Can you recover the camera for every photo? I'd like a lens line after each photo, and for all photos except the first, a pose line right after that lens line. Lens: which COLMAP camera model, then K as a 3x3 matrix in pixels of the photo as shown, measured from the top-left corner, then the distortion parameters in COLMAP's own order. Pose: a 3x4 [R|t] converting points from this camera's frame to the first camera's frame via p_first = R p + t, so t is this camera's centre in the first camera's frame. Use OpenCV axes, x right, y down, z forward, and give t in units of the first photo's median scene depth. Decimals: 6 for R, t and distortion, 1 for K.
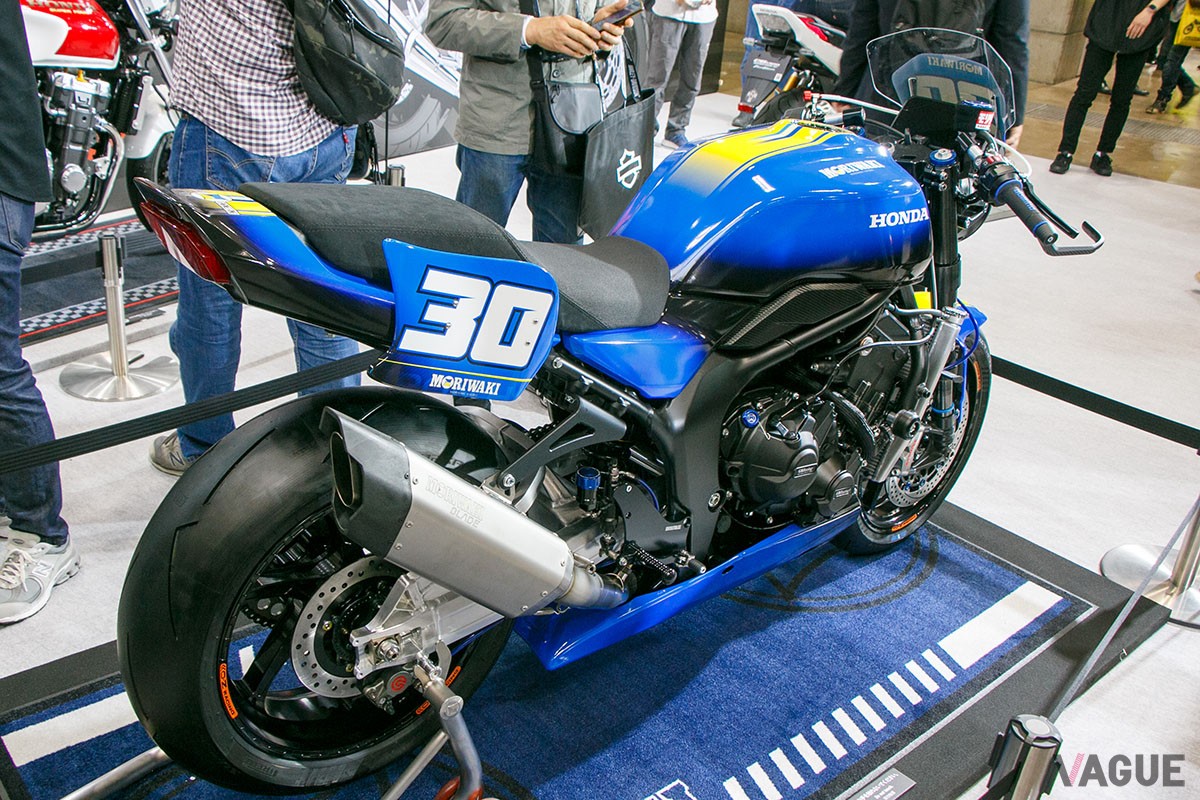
lens RADIAL K [[980.9, 0, 563.8], [0, 980.9, 402.1], [0, 0, 1]] dist [-0.159025, 0.133310]
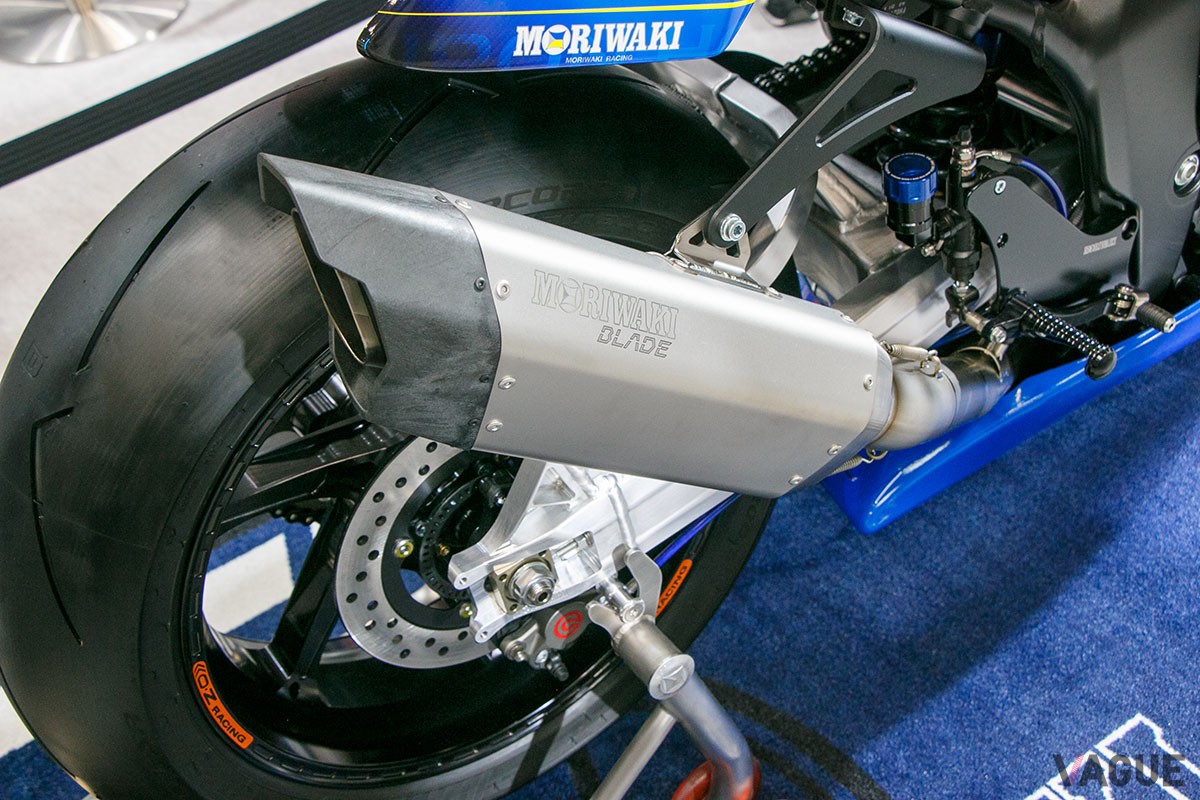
lens RADIAL K [[1612.0, 0, 600.0], [0, 1612.0, 400.0], [0, 0, 1]] dist [0.038155, 0.119725]
pose [[0.979414, -0.086429, -0.182425, 0.012296], [0.130185, 0.961099, 0.243600, -0.029872], [0.154274, -0.262334, 0.952565, 0.221680]]
